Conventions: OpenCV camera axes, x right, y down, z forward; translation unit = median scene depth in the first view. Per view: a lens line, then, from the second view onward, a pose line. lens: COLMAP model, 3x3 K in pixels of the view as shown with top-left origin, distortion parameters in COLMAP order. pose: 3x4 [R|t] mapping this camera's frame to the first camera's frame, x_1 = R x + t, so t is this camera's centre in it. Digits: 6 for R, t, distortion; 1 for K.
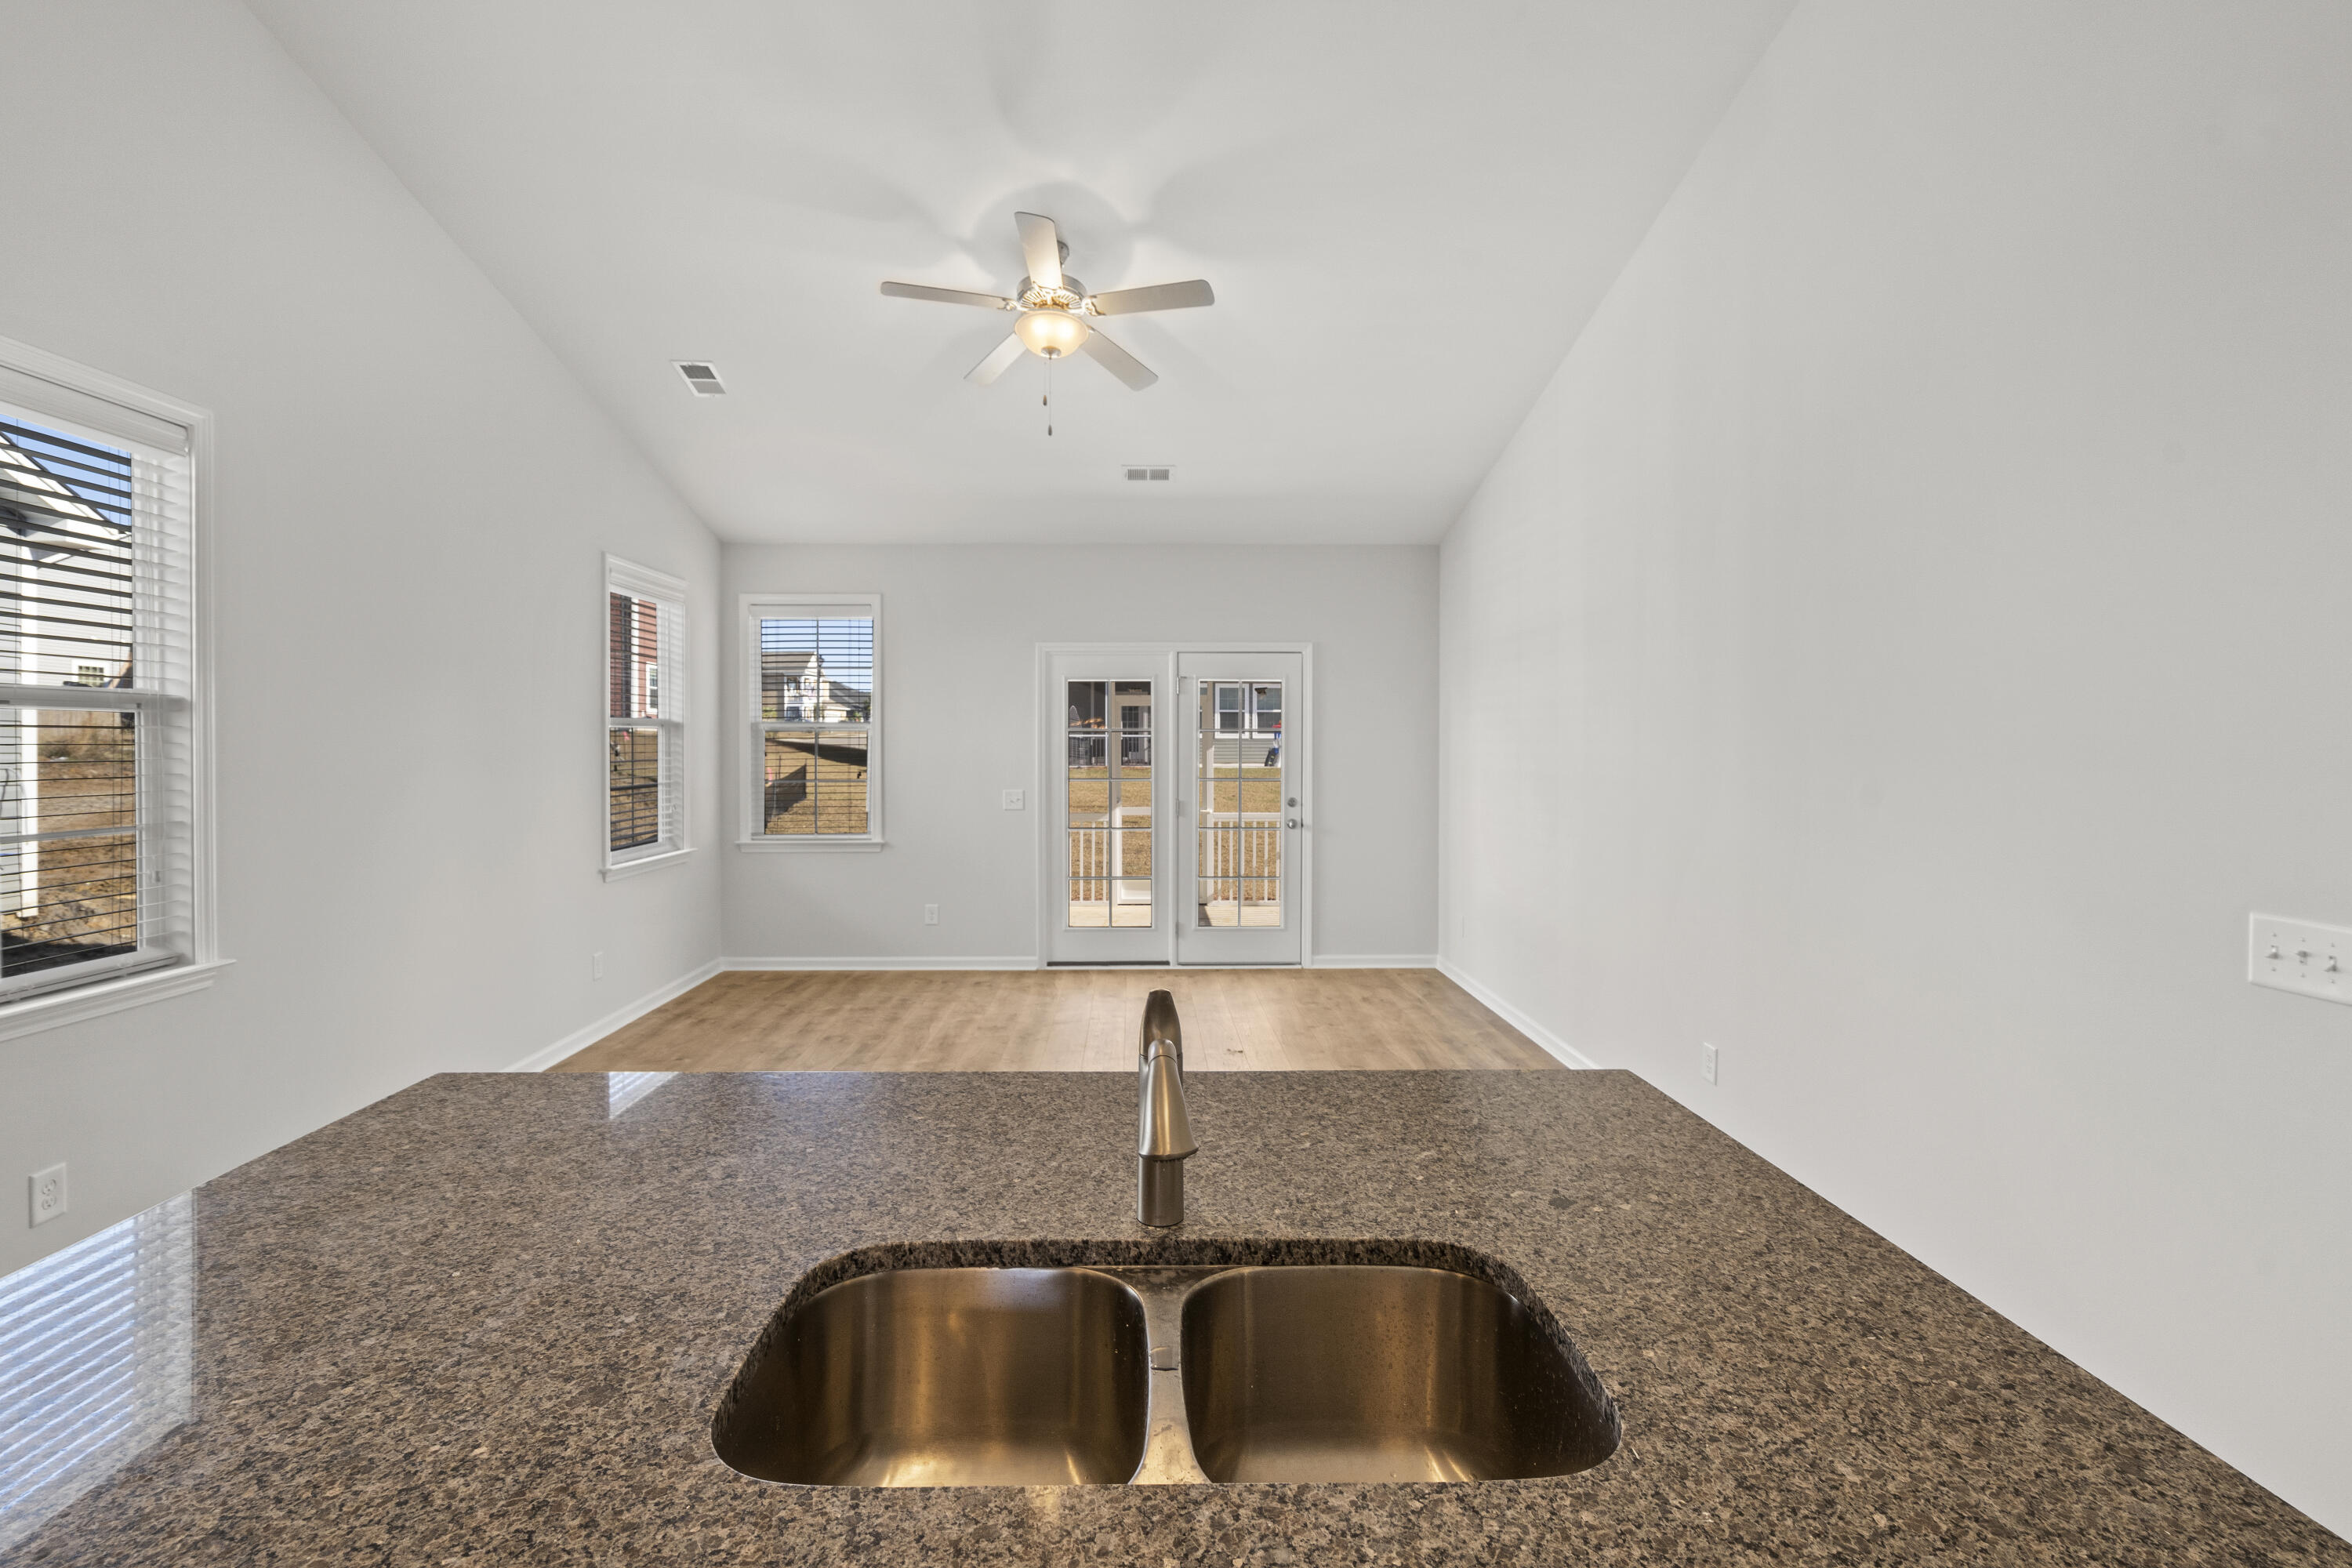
lens RADIAL K [[1078.3, 0, 1182.1], [0, 1078.3, 765.3], [0, 0, 1]] dist [-0.000234, -0.000386]
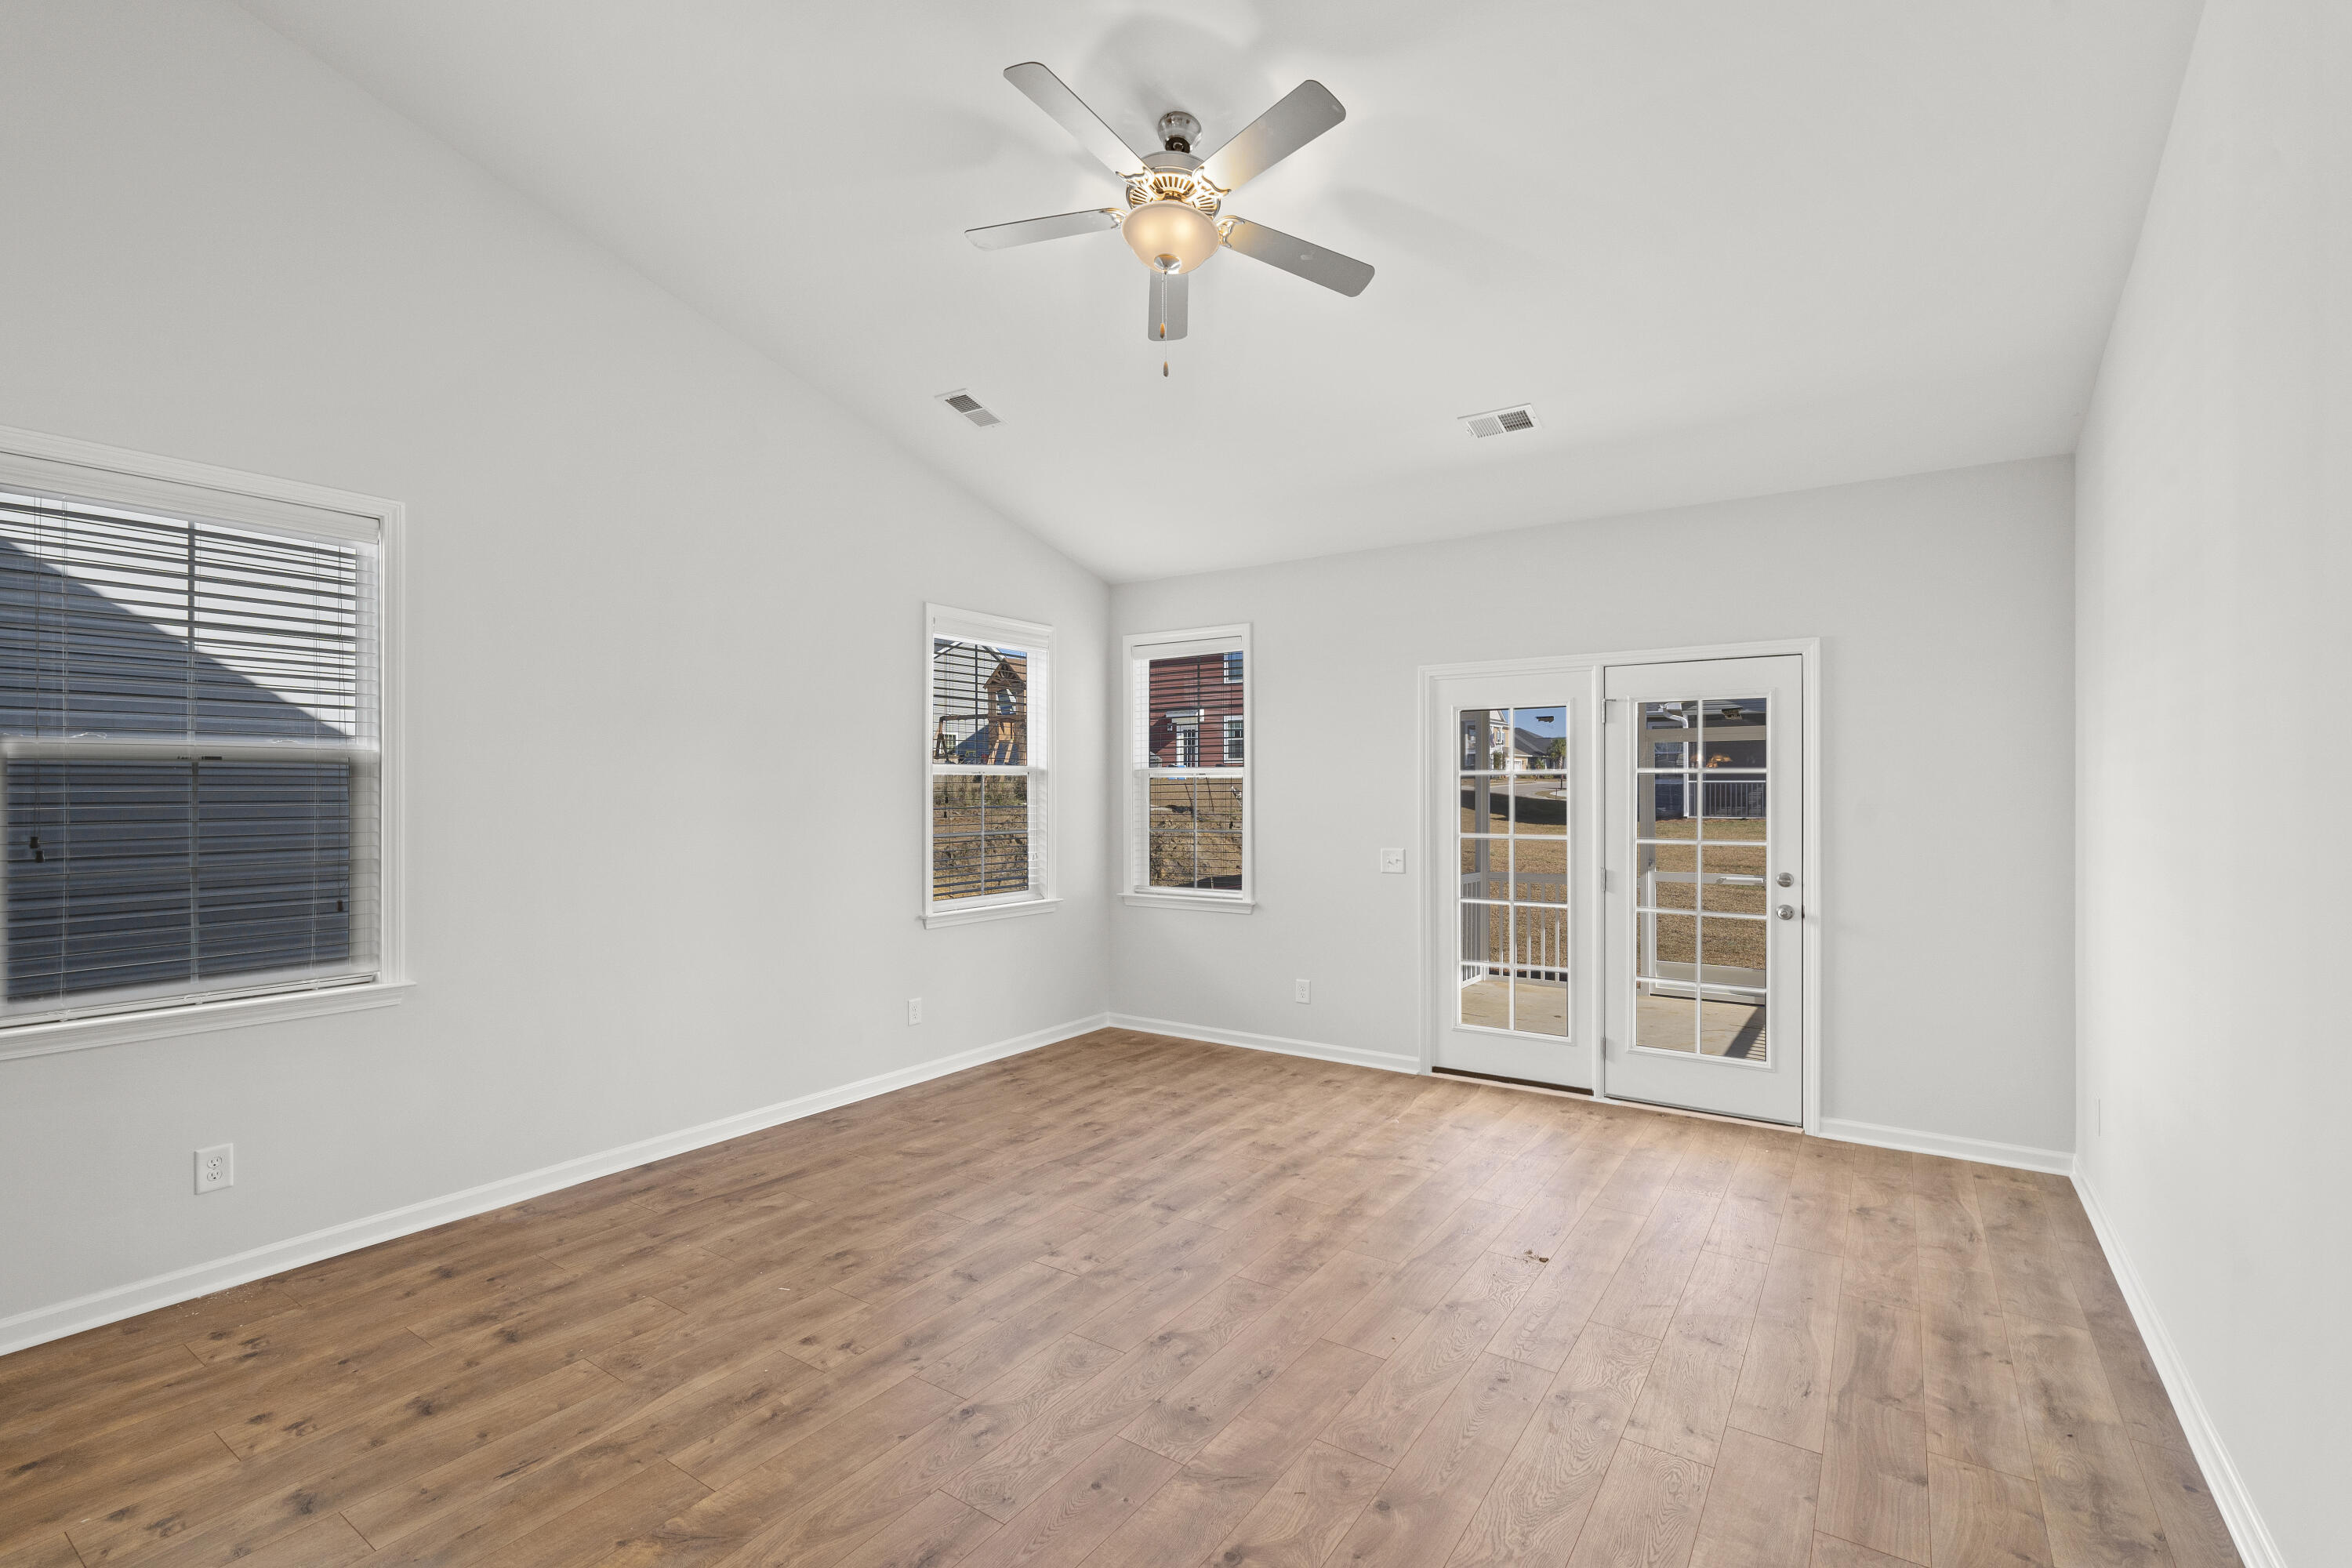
lens RADIAL K [[1078.3, 0, 1175.4], [0, 1078.3, 792.5], [0, 0, 1]] dist [-0.000234, -0.000386]
pose [[0.808800, 0.001478, -0.588082, 0.190552], [-0.012765, 0.999805, -0.015043, -0.005057], [0.587946, 0.019674, 0.808661, 0.244330]]
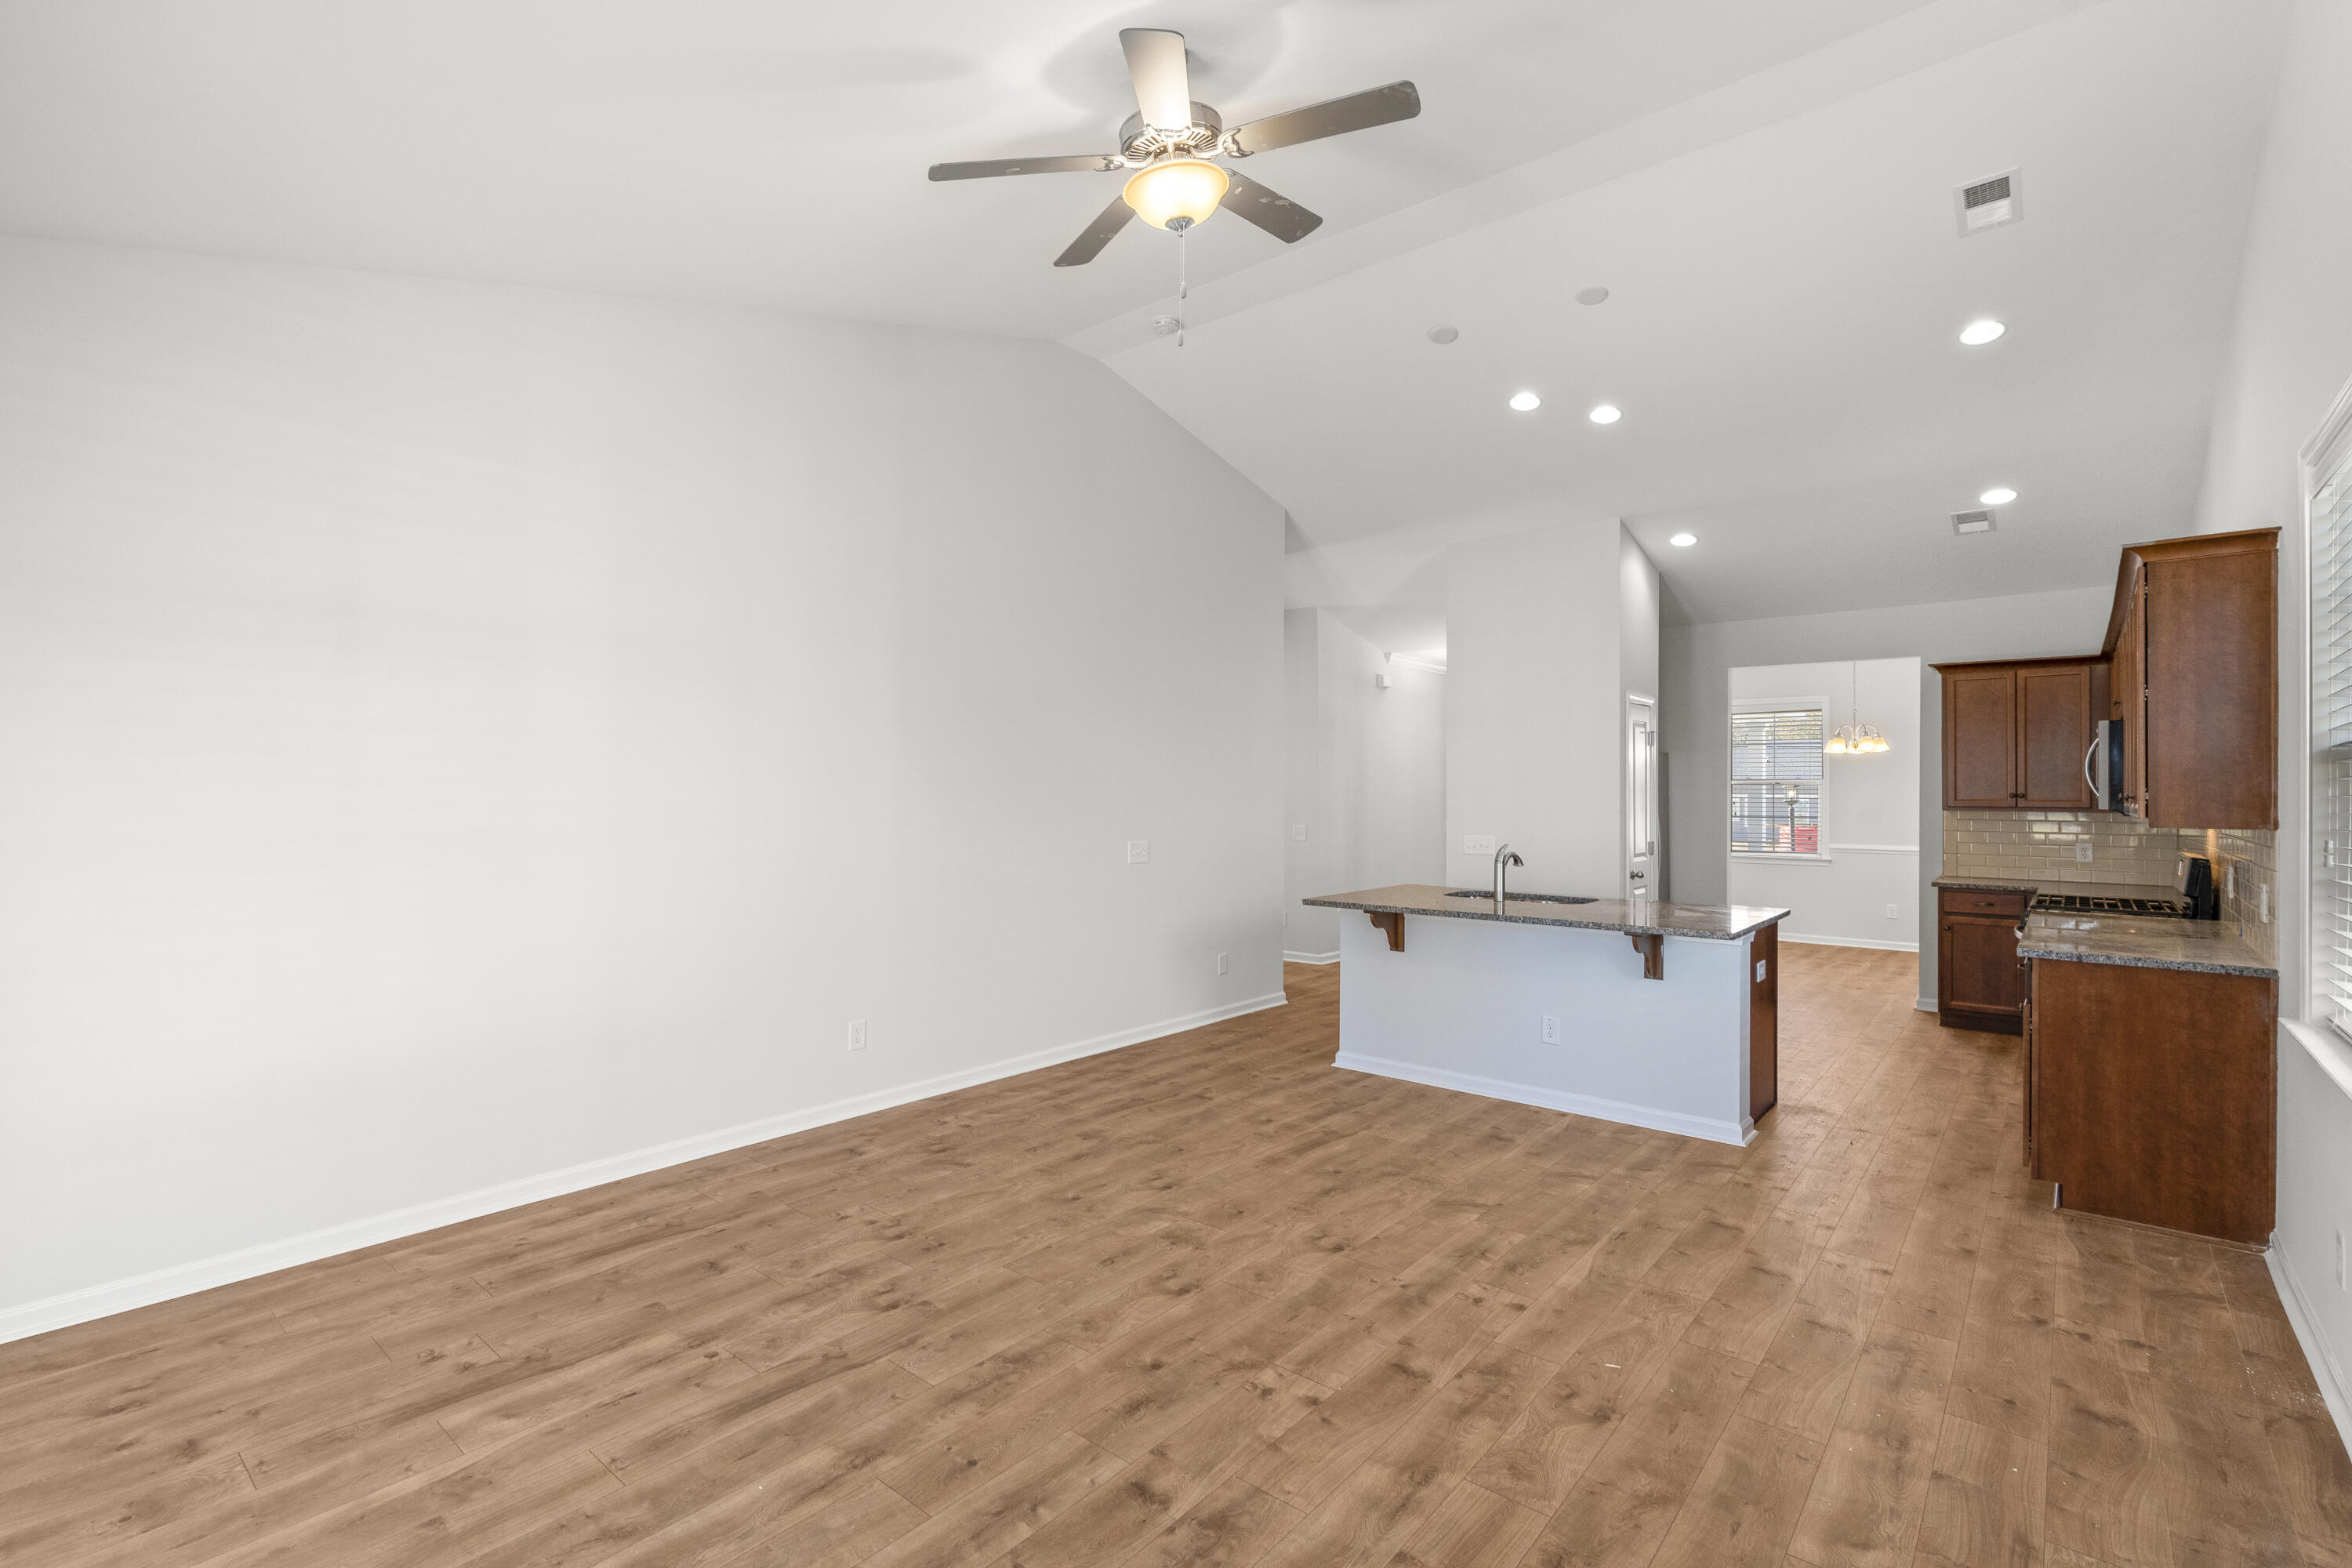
lens RADIAL K [[1078.3, 0, 1174.2], [0, 1078.3, 786.4], [0, 0, 1]] dist [-0.000234, -0.000386]
pose [[-0.745563, -0.001085, 0.666434, -0.362702], [0.010071, 0.999866, 0.012895, -0.018965], [-0.666359, 0.016326, -0.745452, 0.928528]]
